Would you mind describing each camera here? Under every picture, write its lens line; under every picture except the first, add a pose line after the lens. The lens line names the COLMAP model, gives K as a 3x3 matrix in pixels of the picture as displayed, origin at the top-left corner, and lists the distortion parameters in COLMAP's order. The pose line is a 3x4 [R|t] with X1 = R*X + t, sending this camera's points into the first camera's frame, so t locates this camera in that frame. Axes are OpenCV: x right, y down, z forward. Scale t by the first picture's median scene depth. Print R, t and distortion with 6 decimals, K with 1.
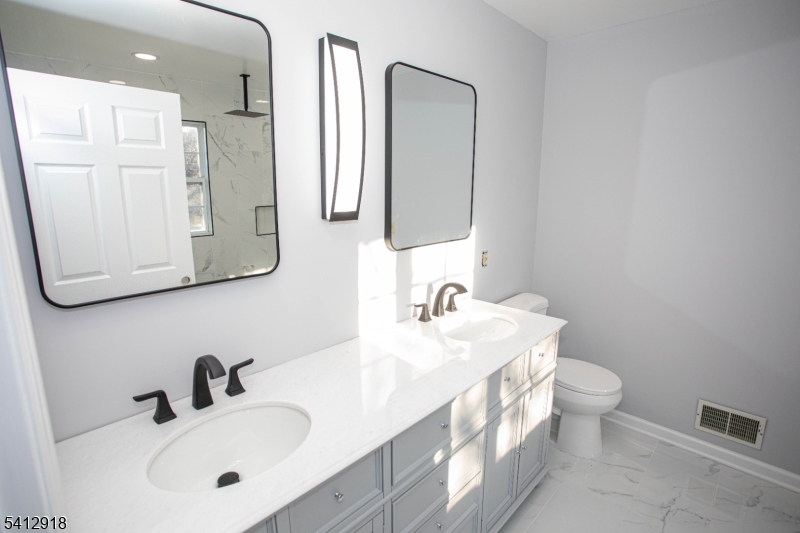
lens RADIAL K [[399.4, 0, 400.0], [0, 399.4, 266.5], [0, 0, 1]] dist [-0.076527, 0.023558]
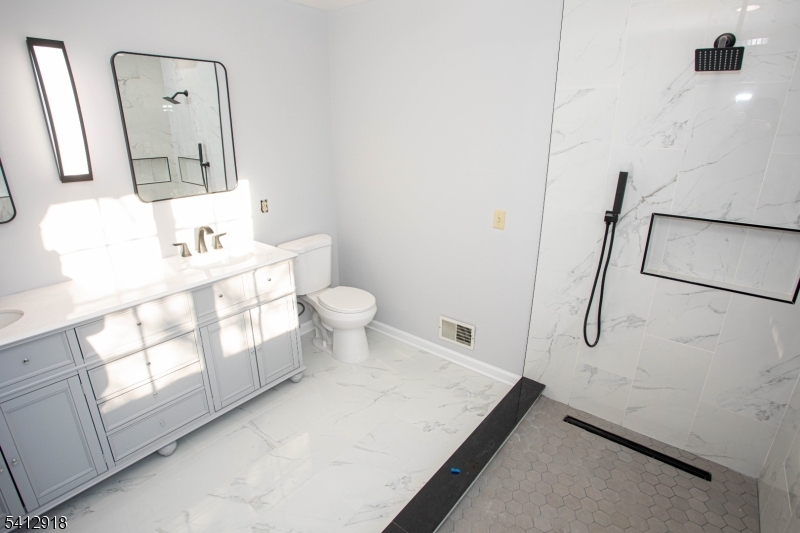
lens RADIAL K [[399.4, 0, 400.0], [0, 399.4, 266.5], [0, 0, 1]] dist [-0.076527, 0.023558]
pose [[0.995659, -0.031160, 0.087700, 0.641538], [0.019890, 0.991759, 0.126561, 0.022354], [-0.090921, -0.124268, 0.988074, -0.316715]]
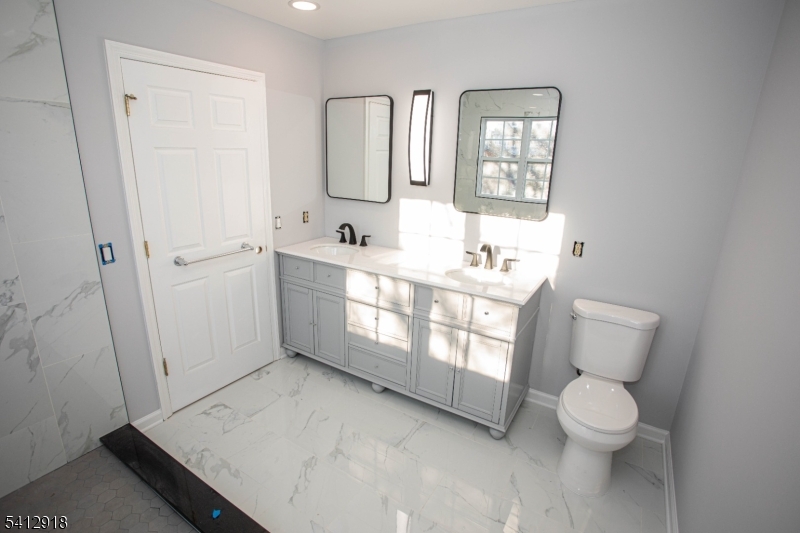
lens RADIAL K [[399.4, 0, 400.0], [0, 399.4, 266.5], [0, 0, 1]] dist [-0.076527, 0.023558]
pose [[0.206171, 0.280478, -0.937457, 1.359846], [-0.229896, 0.945107, 0.232207, -0.135128], [0.951126, 0.167643, 0.259335, 0.384454]]
